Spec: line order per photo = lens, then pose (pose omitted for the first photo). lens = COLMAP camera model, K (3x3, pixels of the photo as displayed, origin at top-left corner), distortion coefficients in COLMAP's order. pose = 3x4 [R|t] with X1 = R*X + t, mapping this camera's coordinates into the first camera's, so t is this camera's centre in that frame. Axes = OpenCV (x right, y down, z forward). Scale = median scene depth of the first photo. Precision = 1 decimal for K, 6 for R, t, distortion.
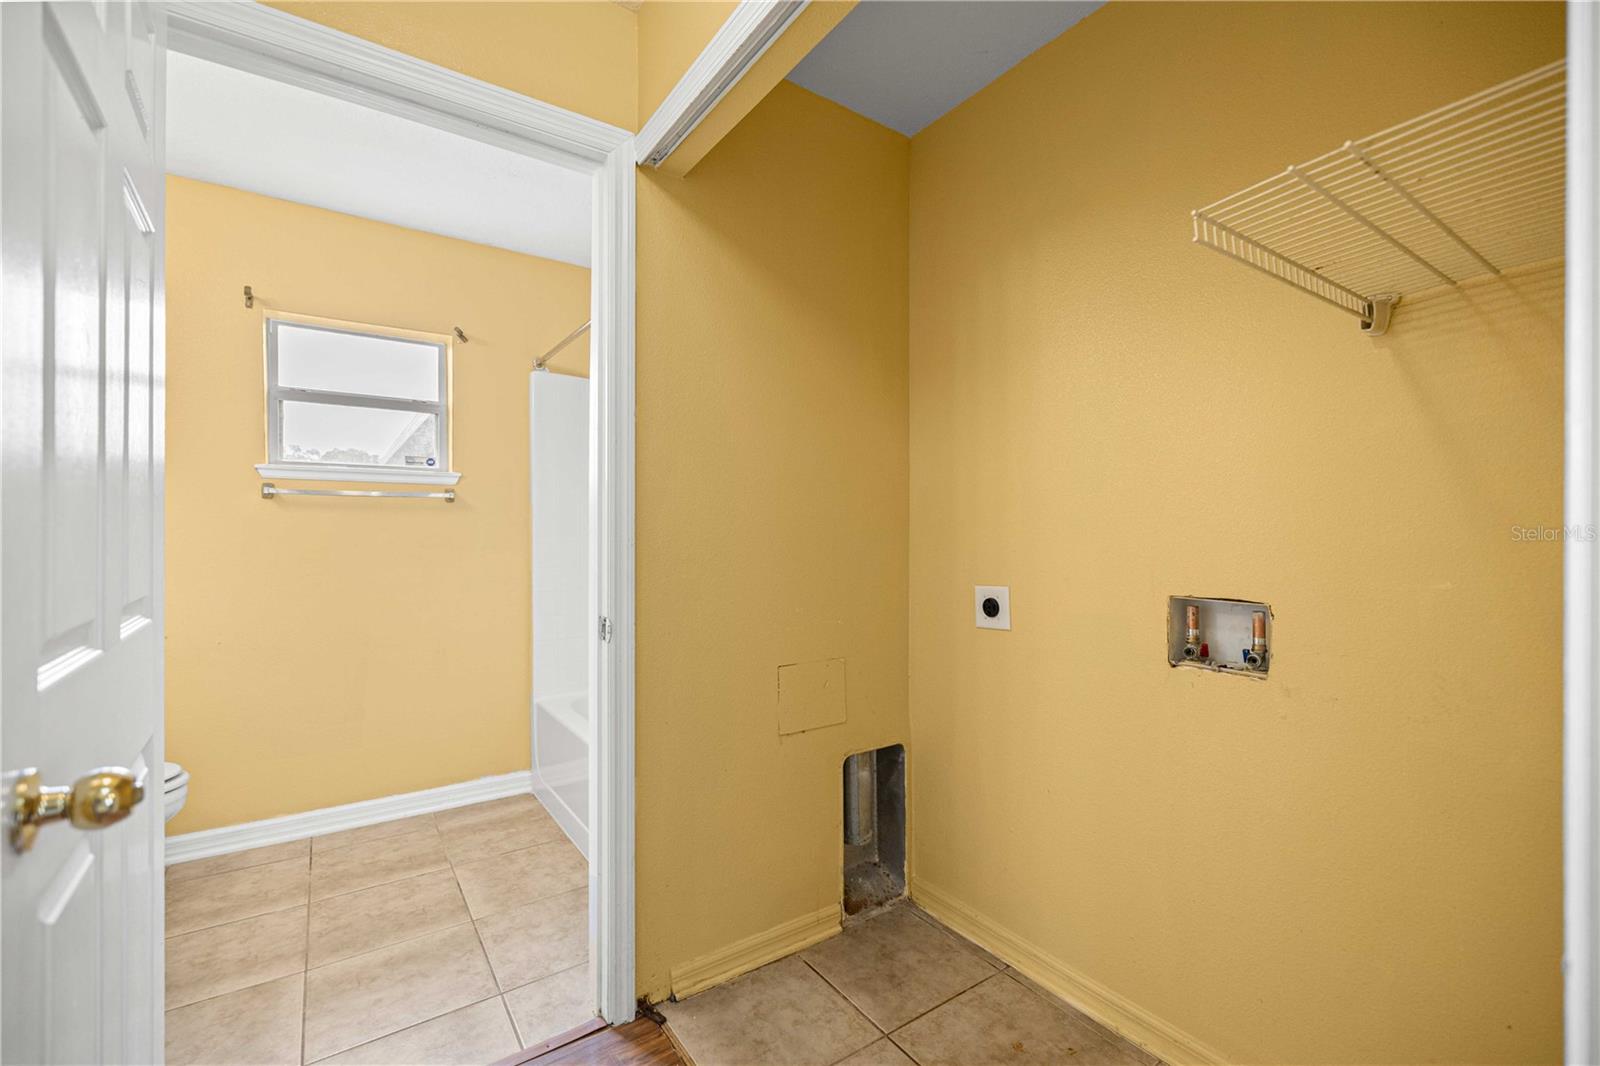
lens RADIAL K [[695.6, 0, 799.9], [0, 695.6, 534.0], [0, 0, 1]] dist [0.001392, -0.000089]
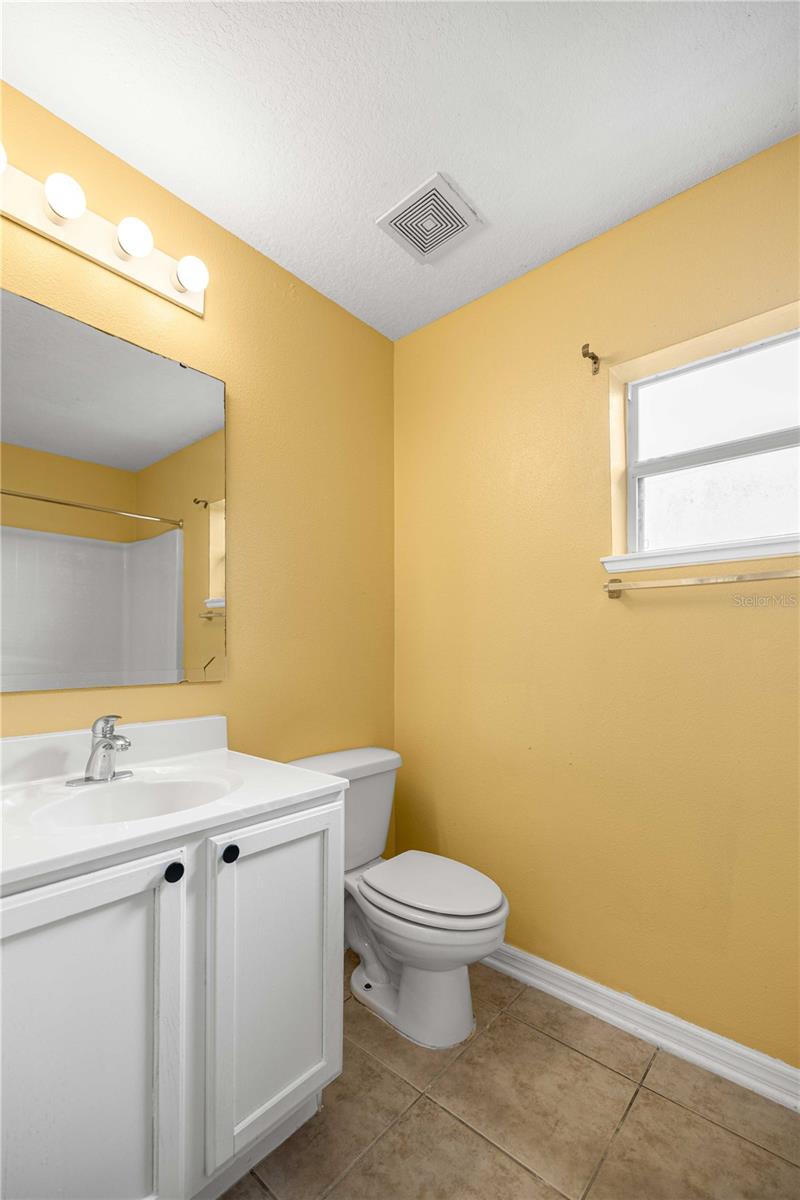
lens RADIAL K [[521.7, 0, 403.5], [0, 521.7, 645.8], [0, 0, 1]] dist [0.001392, -0.000089]
pose [[0.246415, -0.002303, -0.969162, -0.232018], [-0.004586, 0.999983, -0.003543, 0.009119], [0.969154, 0.005318, 0.246400, 0.611547]]
